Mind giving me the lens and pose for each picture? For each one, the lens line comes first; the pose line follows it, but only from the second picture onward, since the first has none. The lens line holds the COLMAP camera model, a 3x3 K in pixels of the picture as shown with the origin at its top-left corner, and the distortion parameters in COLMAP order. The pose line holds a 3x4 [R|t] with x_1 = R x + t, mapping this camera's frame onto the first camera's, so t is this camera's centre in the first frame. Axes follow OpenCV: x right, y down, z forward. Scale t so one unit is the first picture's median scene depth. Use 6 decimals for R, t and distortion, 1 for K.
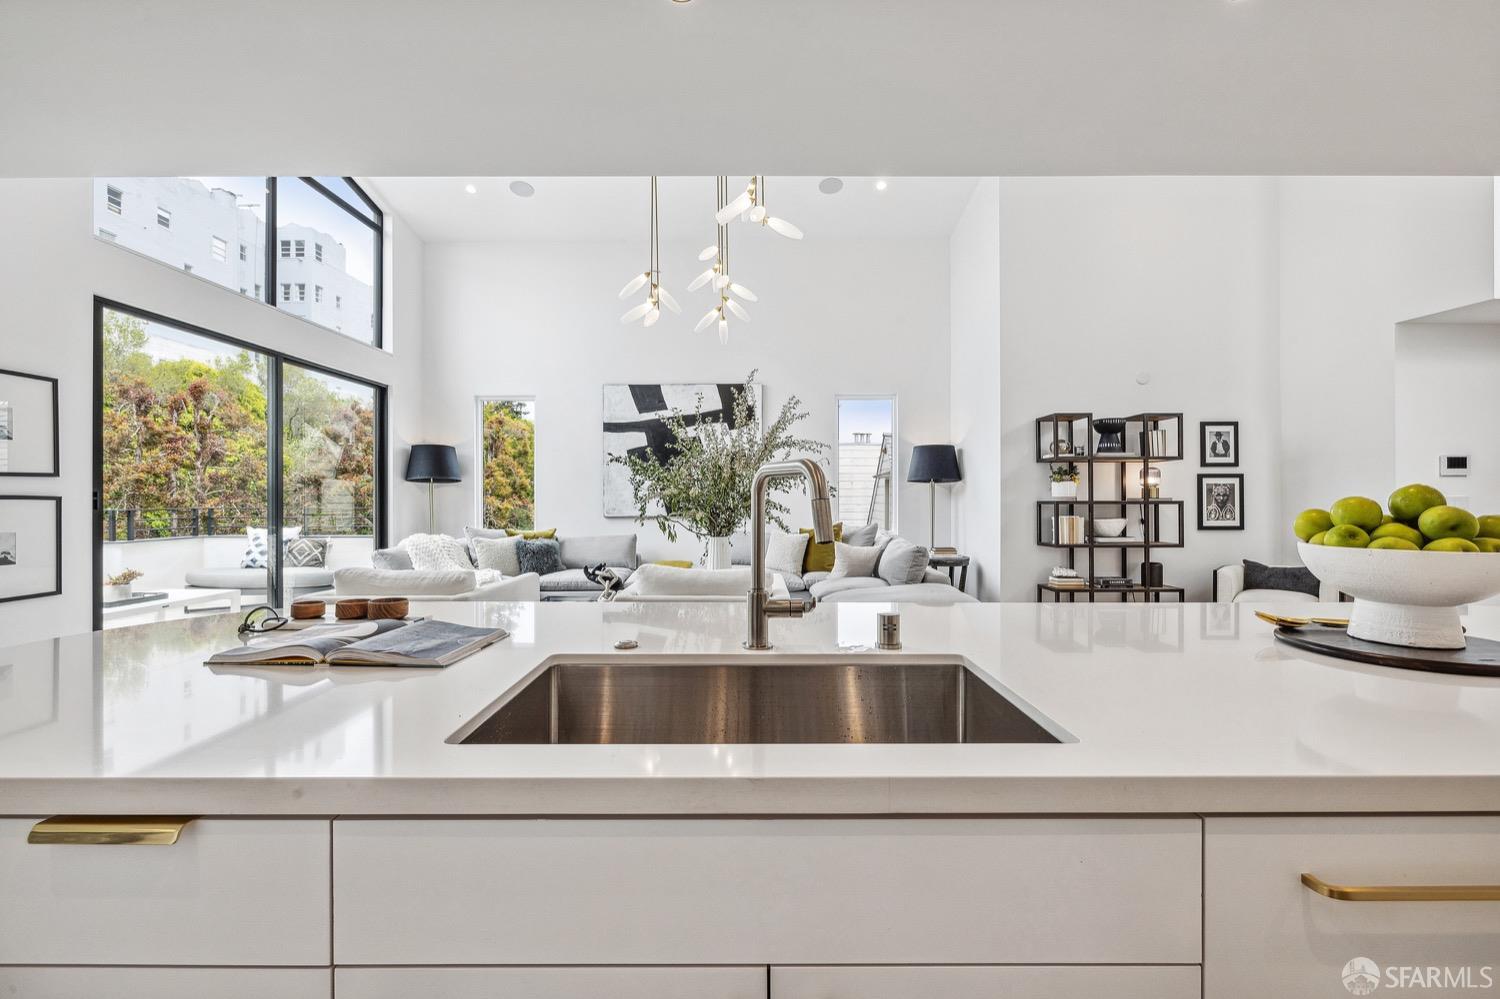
lens RADIAL K [[630.6, 0, 754.4], [0, 630.6, 498.9], [0, 0, 1]] dist [-0.003911, 0.000176]
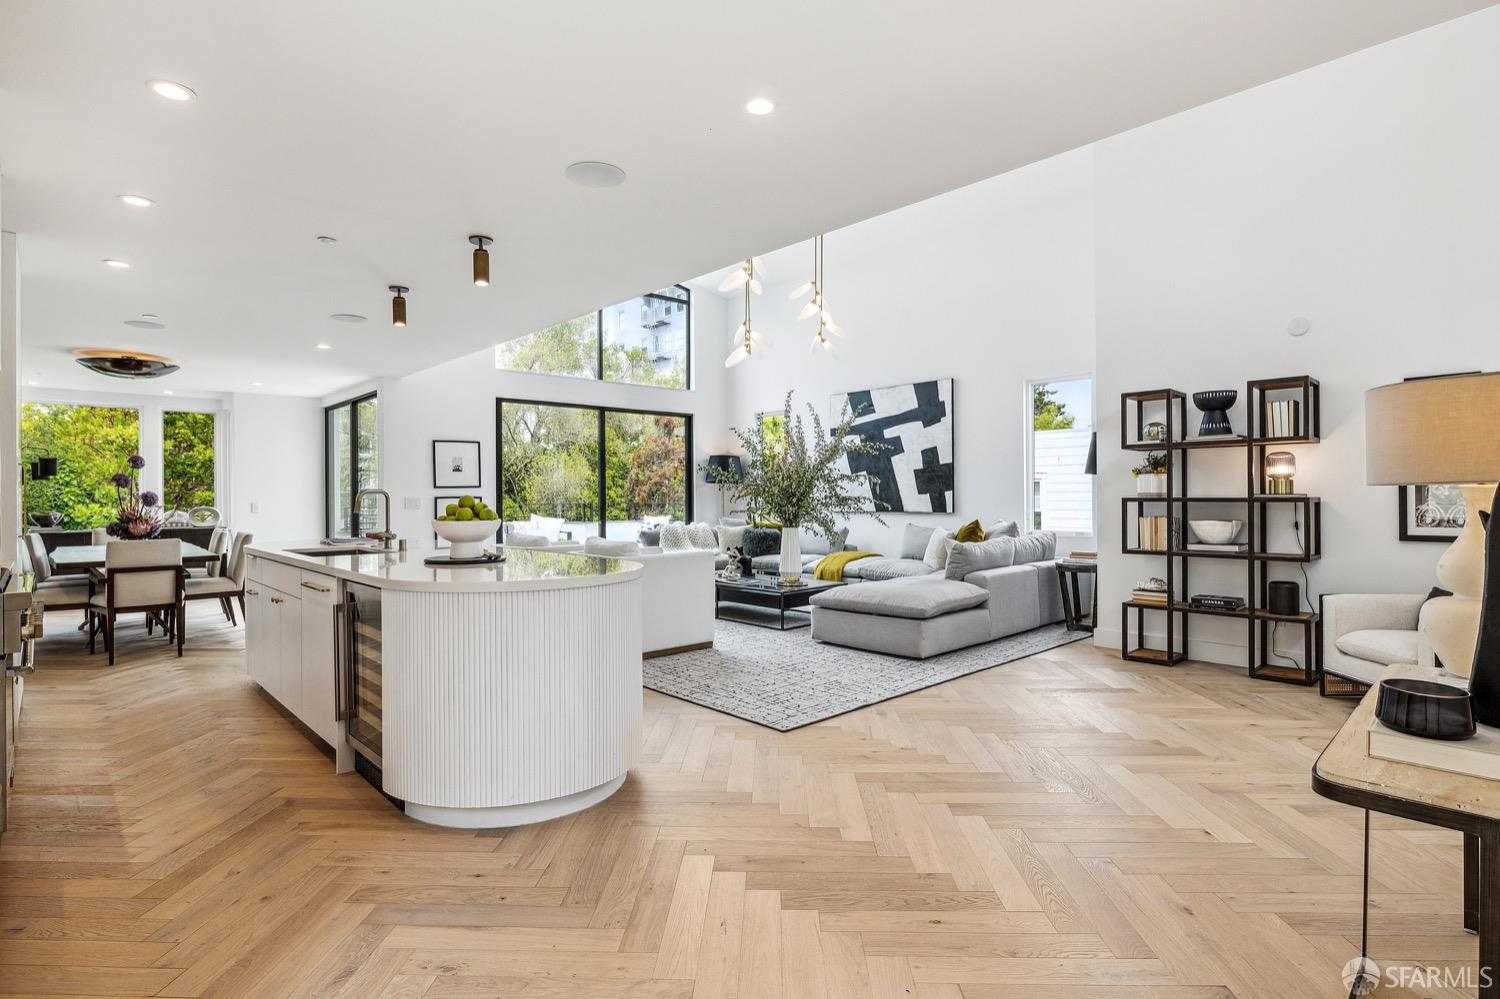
lens RADIAL K [[758.9, 0, 753.9], [0, 758.9, 492.4], [0, 0, 1]] dist [-0.006173, -0.000475]
pose [[0.685511, -0.005839, -0.728039, 0.817965], [0.006171, 0.999979, -0.002210, -0.004536], [0.728036, -0.002978, 0.685532, -0.047689]]
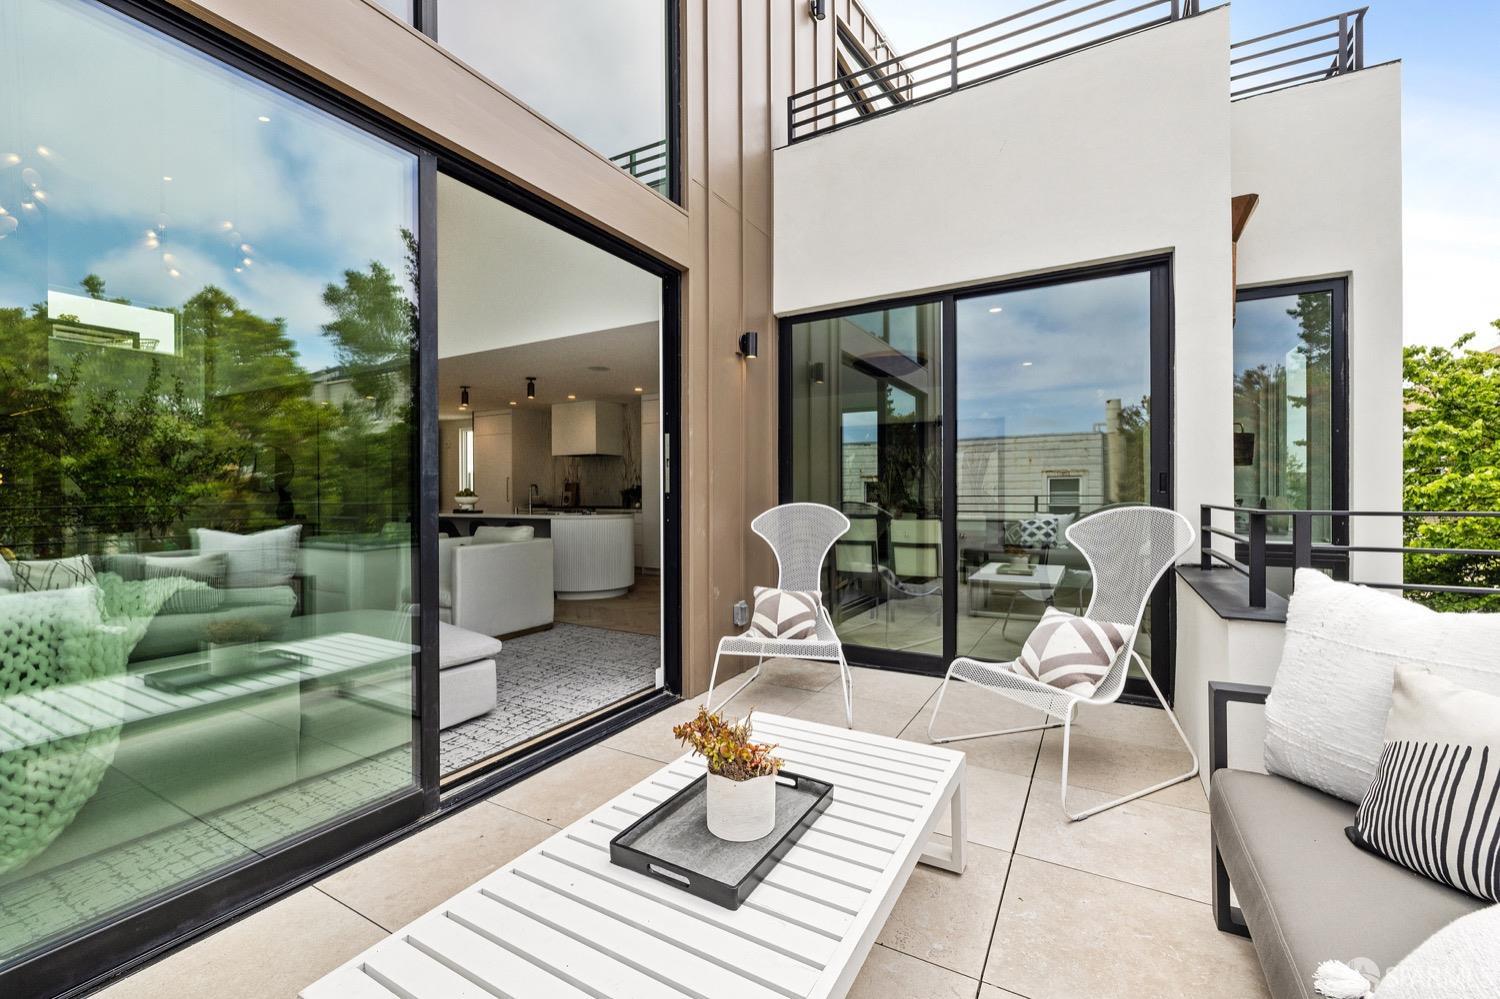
lens RADIAL K [[630.6, 0, 754.4], [0, 630.6, 498.9], [0, 0, 1]] dist [-0.003911, 0.000176]
pose [[-0.874115, -0.001482, 0.485717, -1.049821], [0.003830, 0.999943, 0.009942, 0.008194], [-0.485705, 0.010551, -0.874059, 1.135153]]
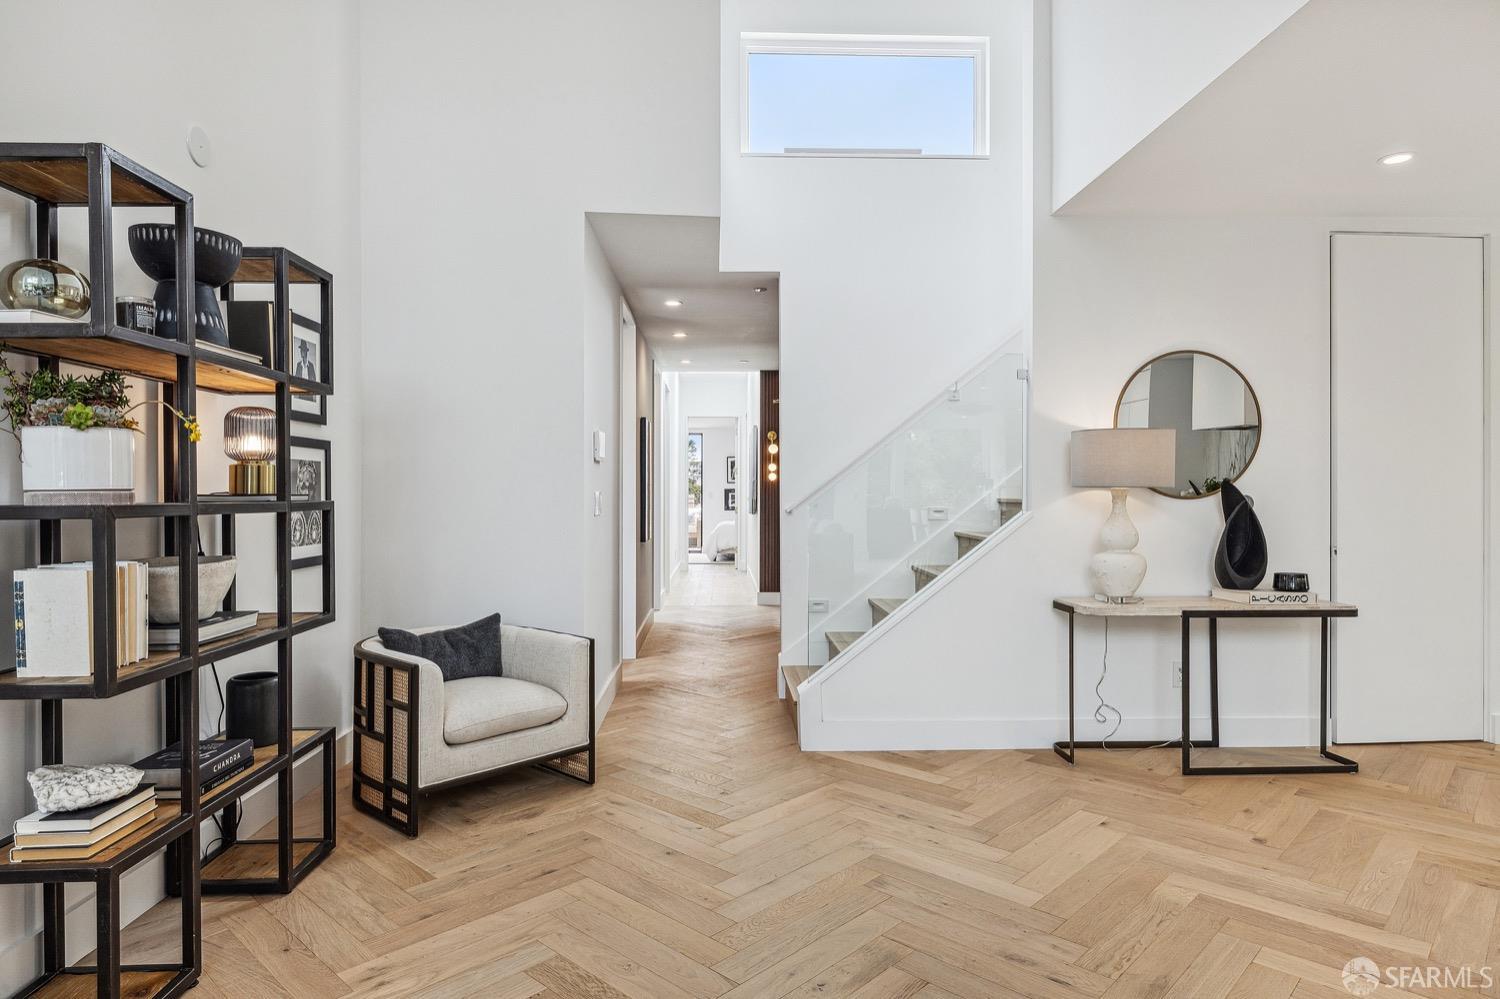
lens RADIAL K [[931.5, 0, 792.4], [0, 931.5, 502.3], [0, 0, 1]] dist [-0.001117, -0.000619]
pose [[-0.038042, -0.008289, 0.999242, 0.079912], [0.000253, 0.999965, 0.008305, -0.000785], [-0.999276, 0.000569, -0.038038, 0.685832]]
